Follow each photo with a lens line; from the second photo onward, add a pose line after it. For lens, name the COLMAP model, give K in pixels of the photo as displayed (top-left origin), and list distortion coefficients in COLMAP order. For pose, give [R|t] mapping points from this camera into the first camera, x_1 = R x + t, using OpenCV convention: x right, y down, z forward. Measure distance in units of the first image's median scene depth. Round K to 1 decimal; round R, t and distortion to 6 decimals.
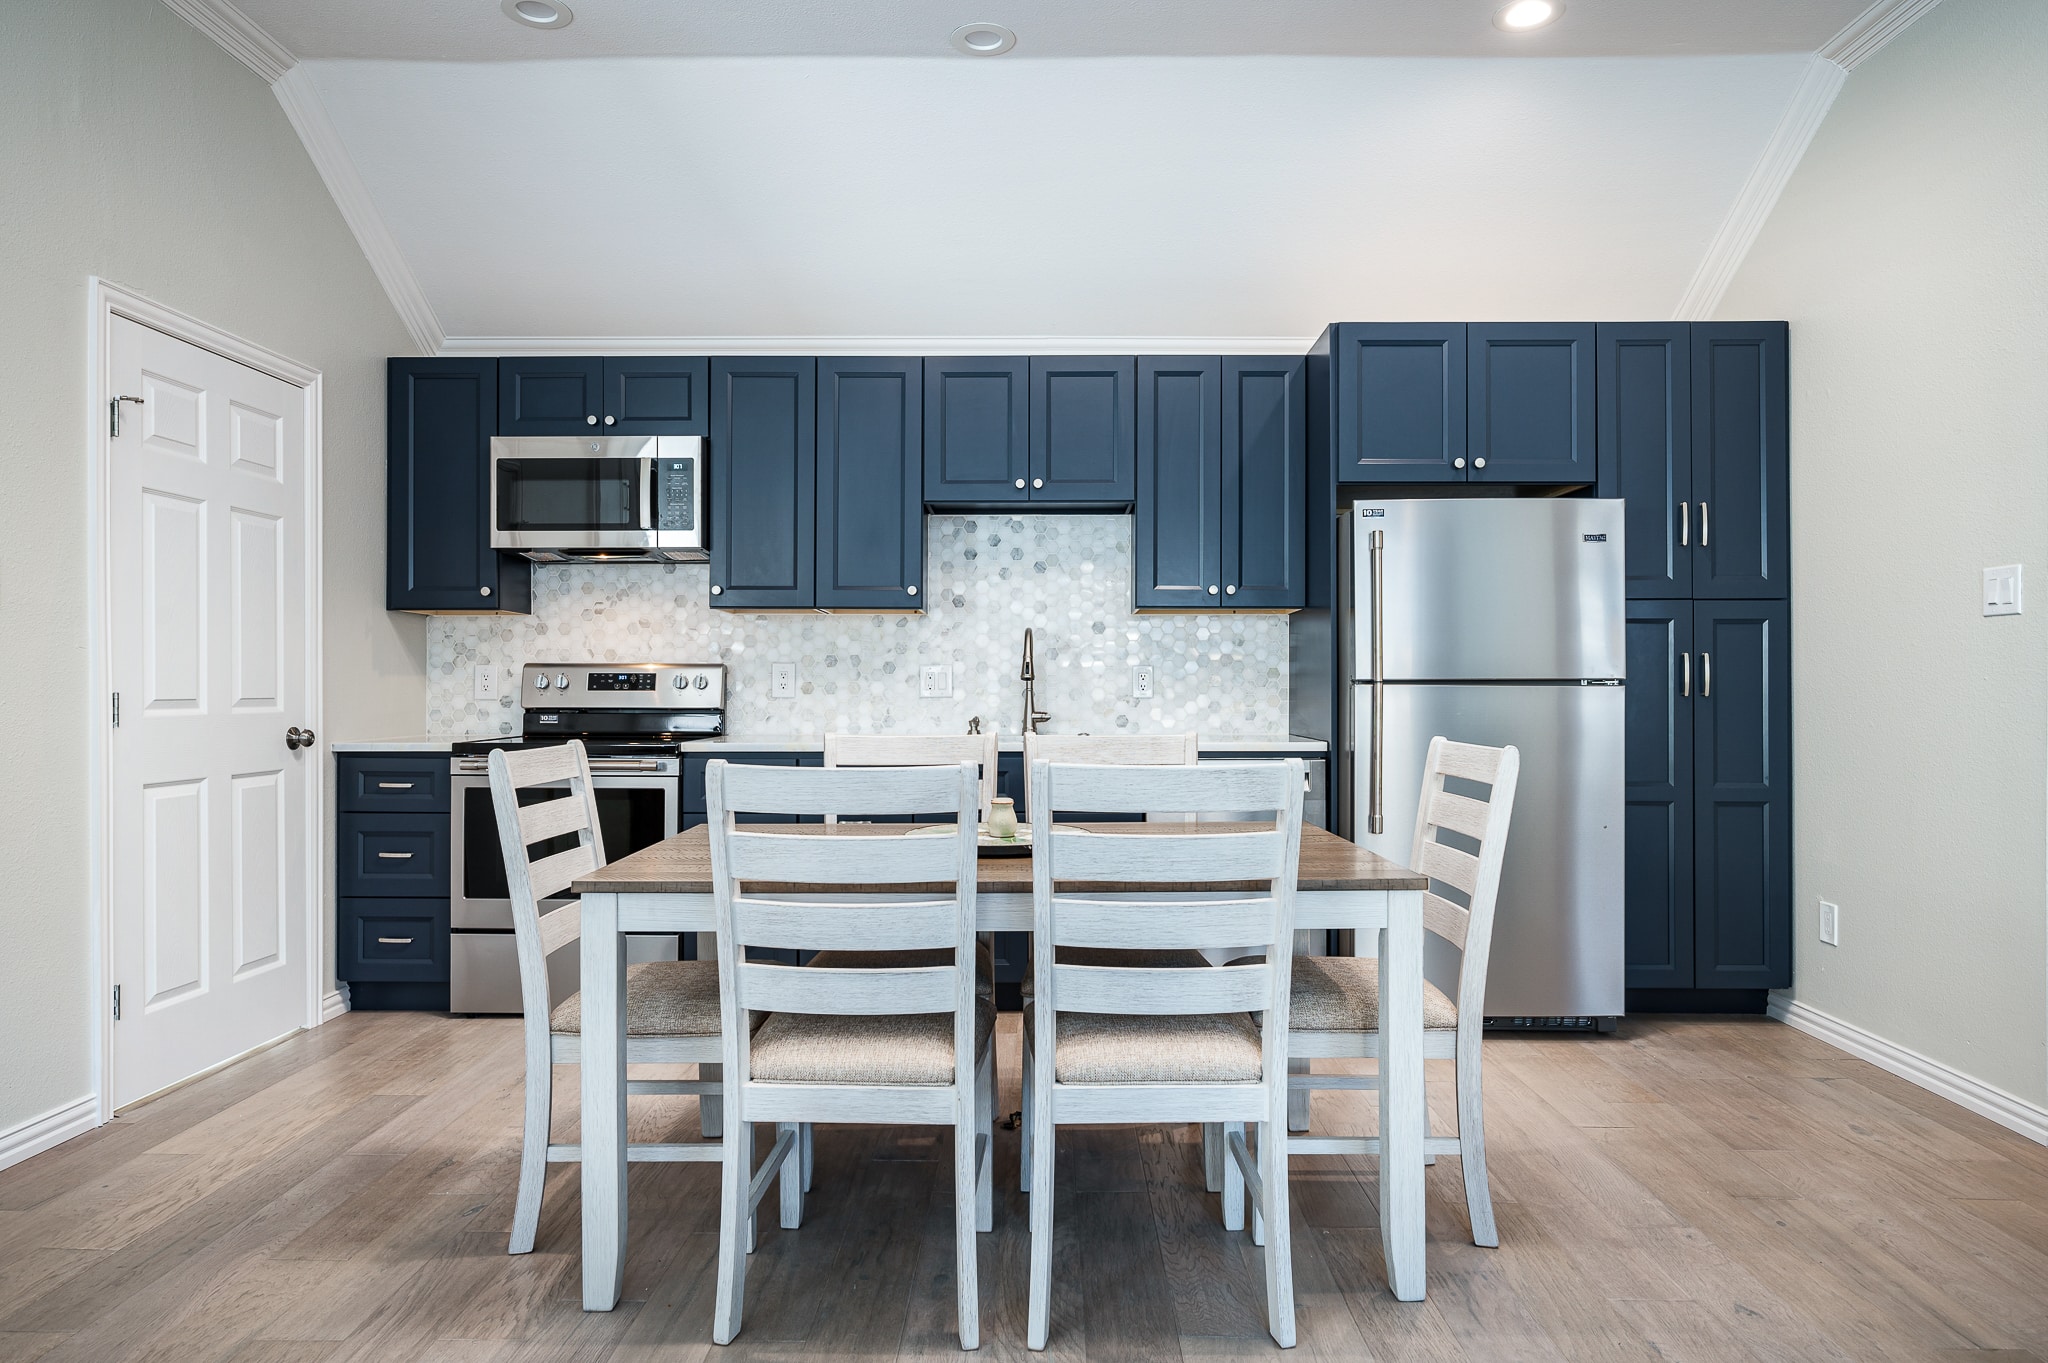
lens RADIAL K [[1225.4, 0, 1028.8], [0, 1225.4, 678.1], [0, 0, 1]] dist [-0.002818, 0.000636]
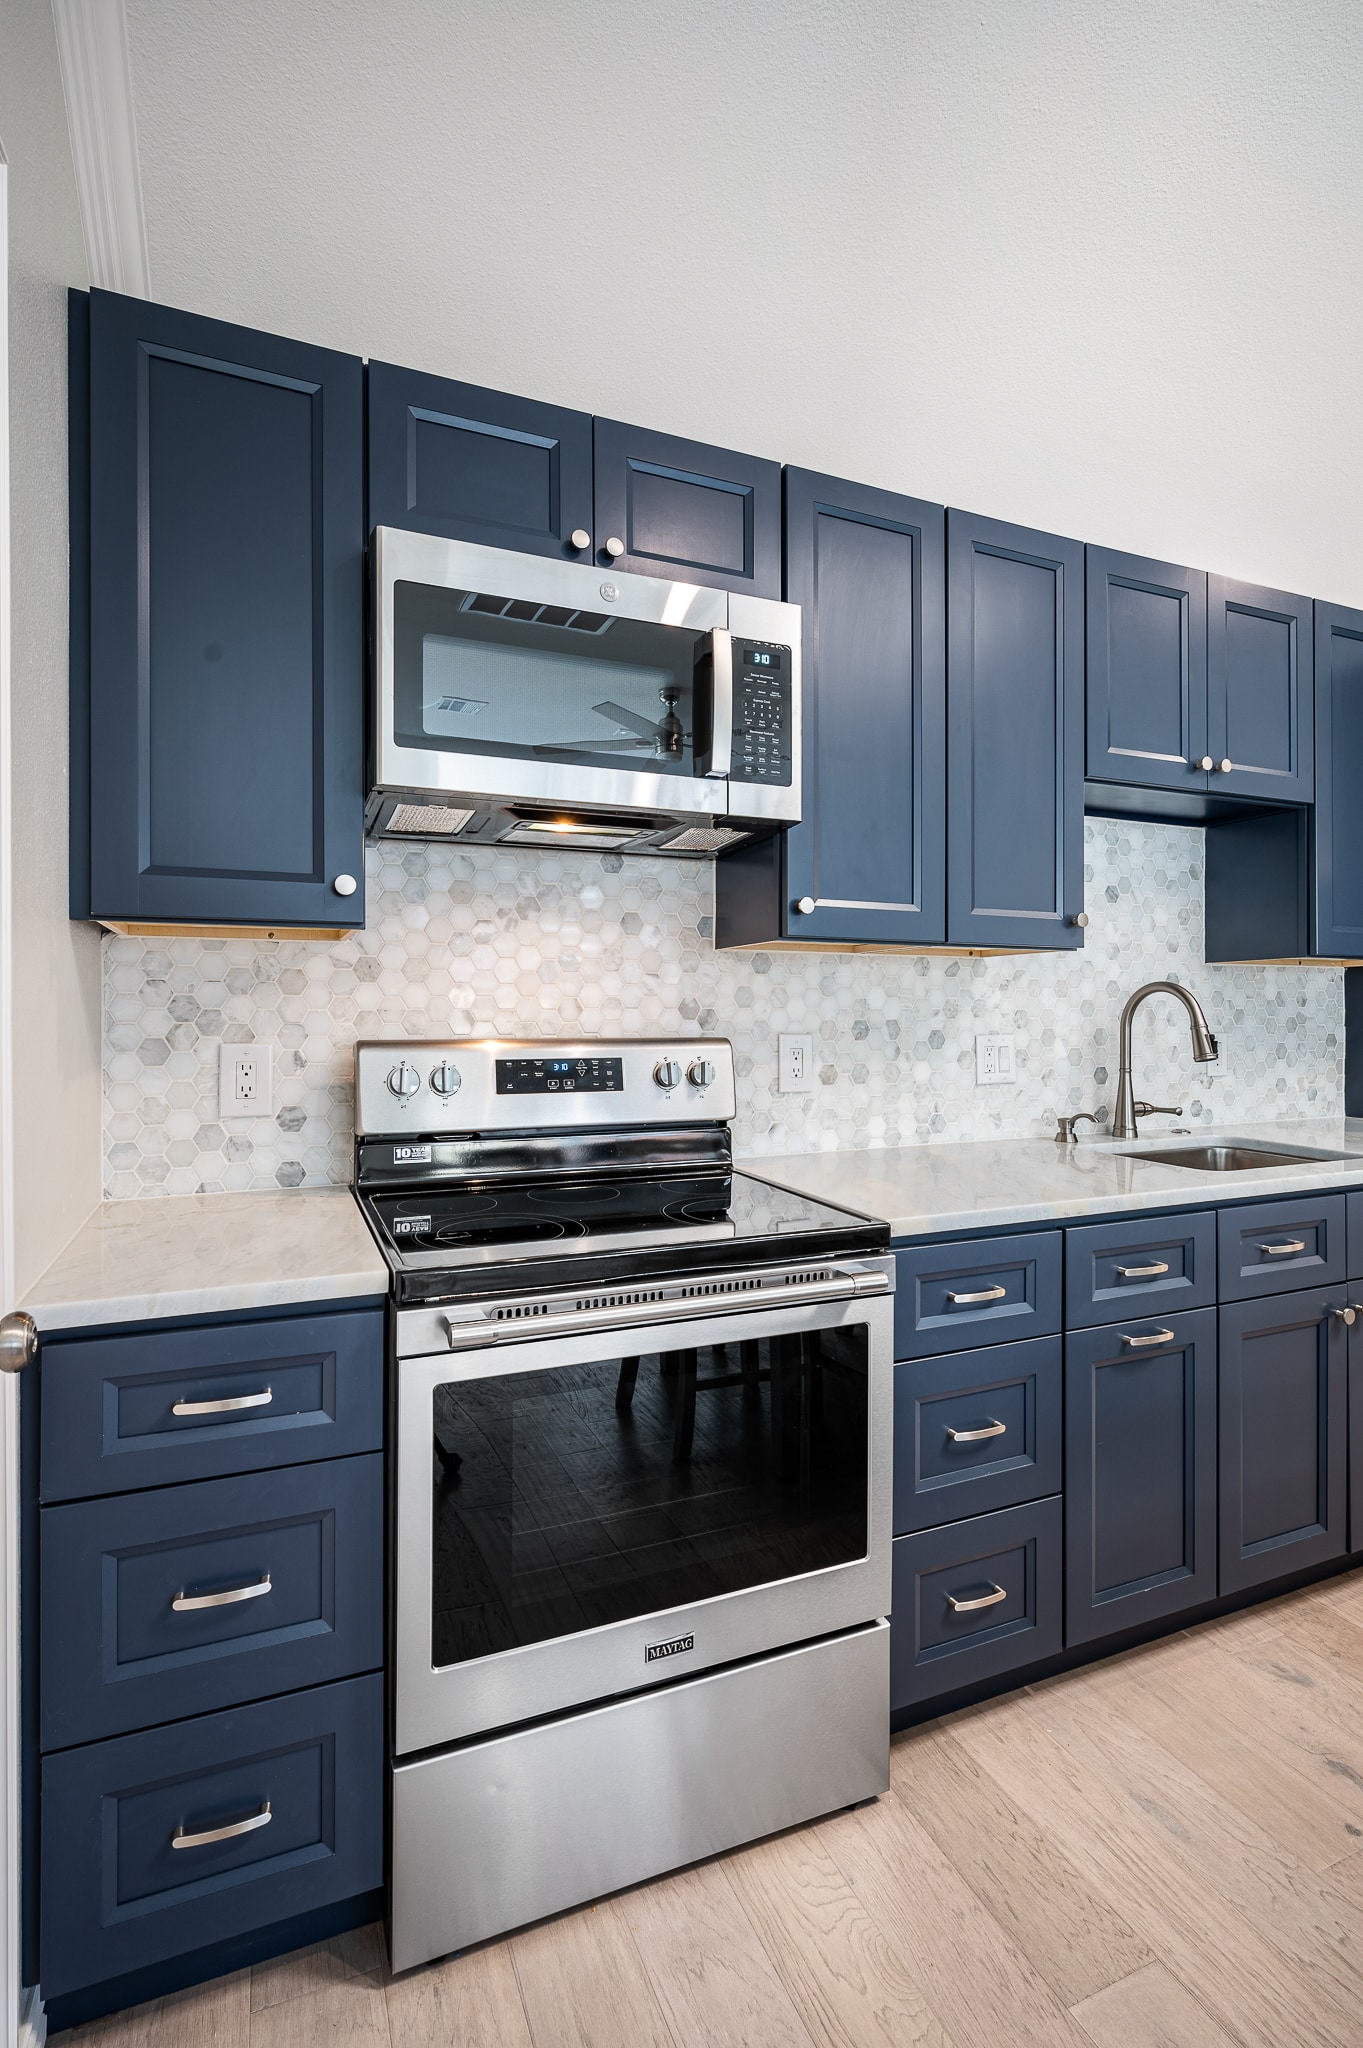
lens RADIAL K [[958.3, 0, 672.9], [0, 958.3, 1009.7], [0, 0, 1]] dist [-0.003556, 0.000103]
pose [[0.917417, 0.000558, 0.397926, -0.450532], [-0.005082, 0.999934, 0.010315, -0.029266], [-0.397894, -0.011486, 0.917359, 0.610497]]
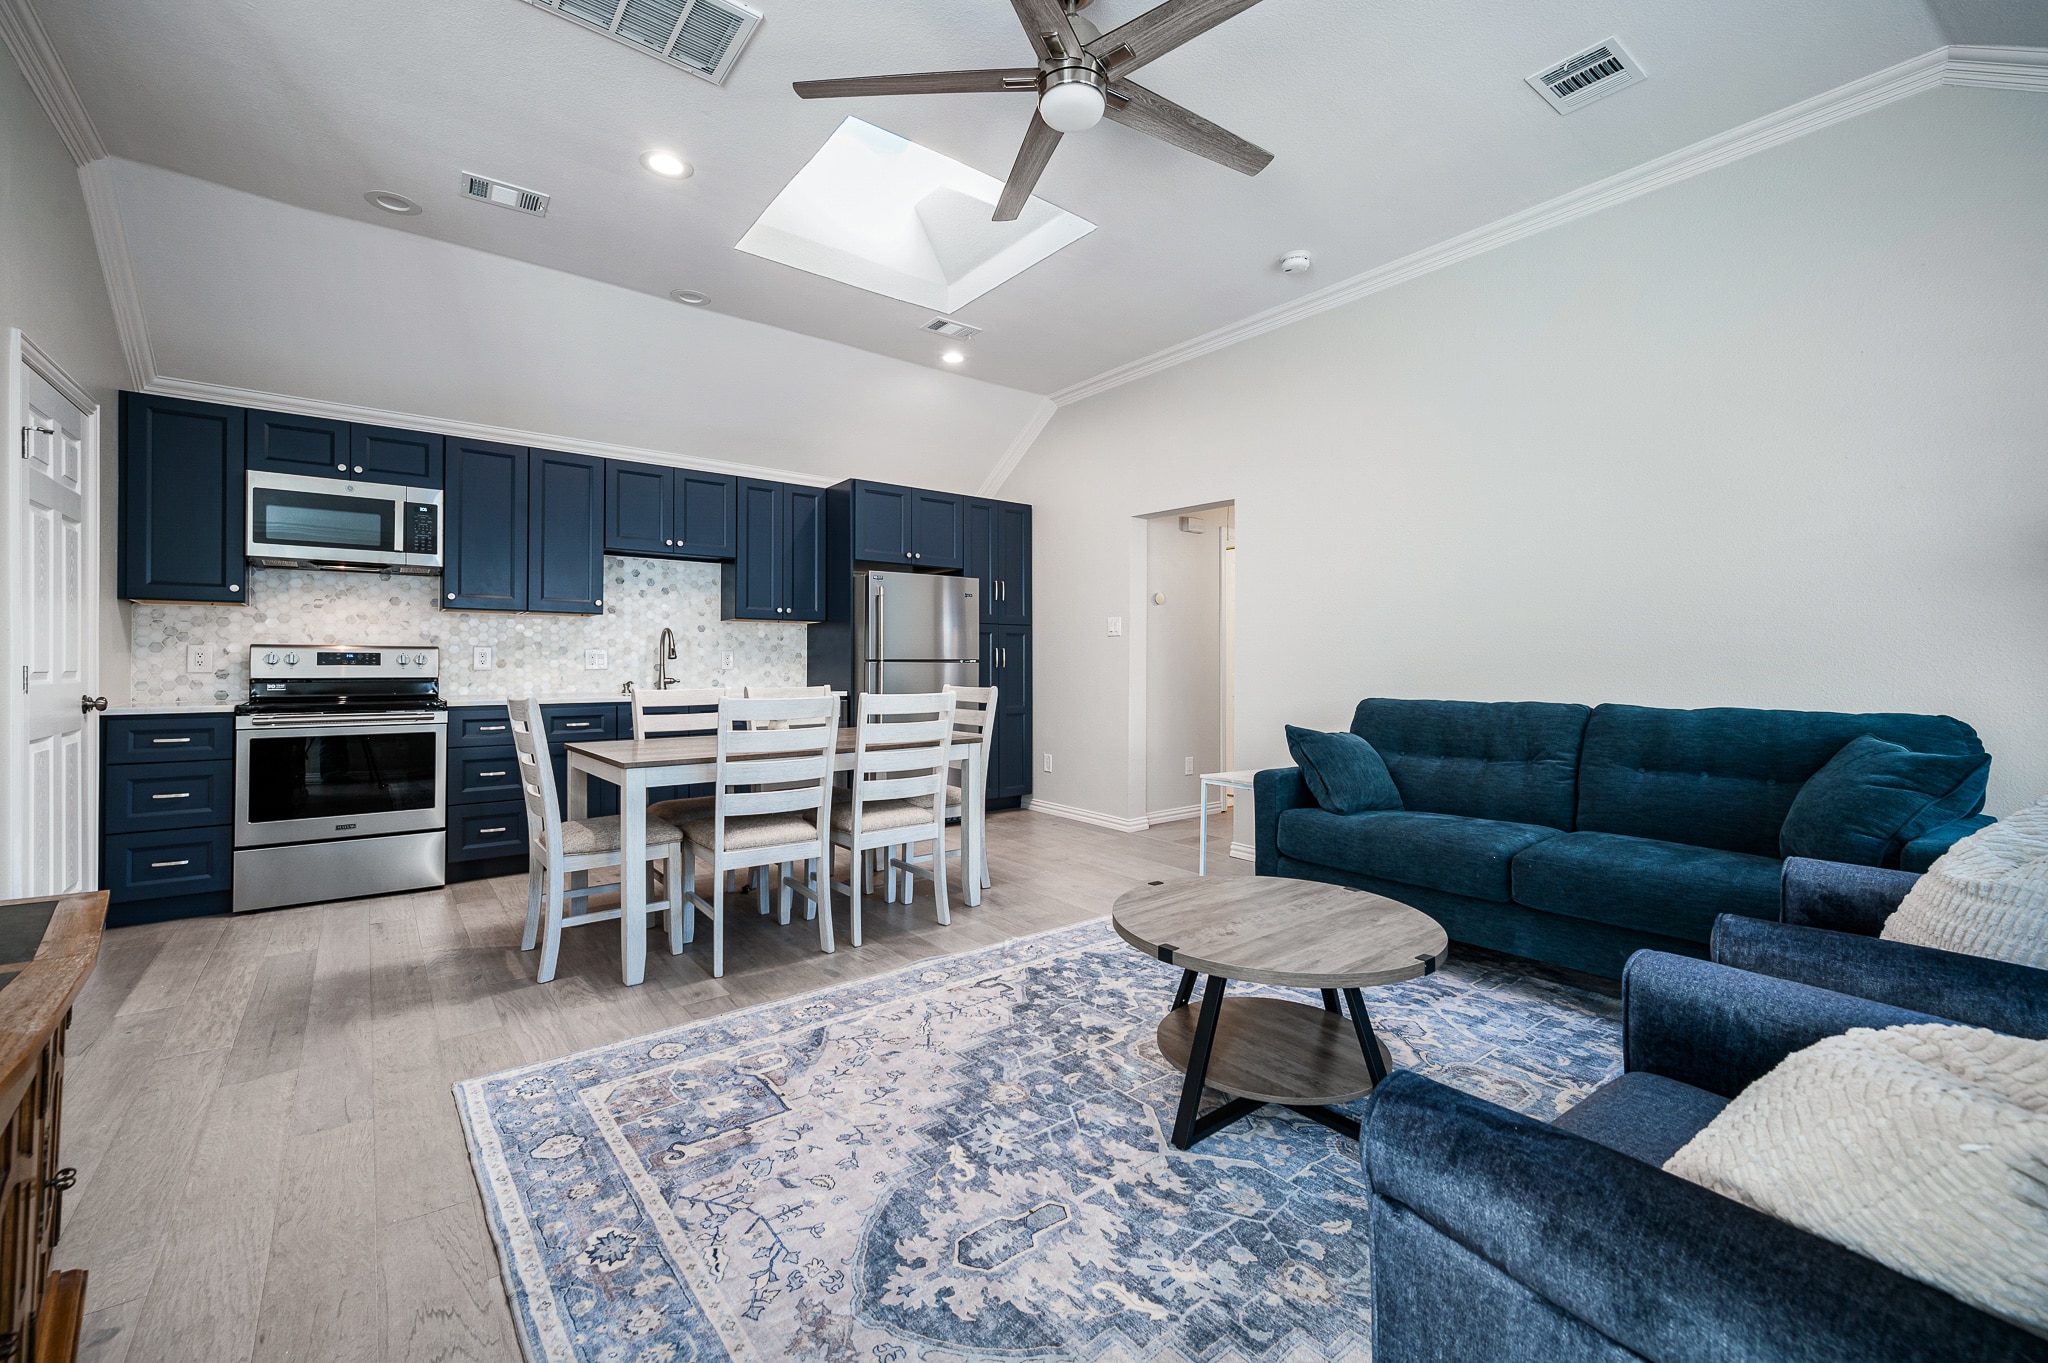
lens RADIAL K [[839.3, 0, 1023.8], [0, 839.3, 654.5], [0, 0, 1]] dist [-0.002173, -0.000219]
pose [[0.779145, 0.007528, 0.626799, -0.332399], [-0.004759, 0.999970, -0.006094, 0.000170], [-0.626826, 0.001765, 0.779157, -0.195278]]
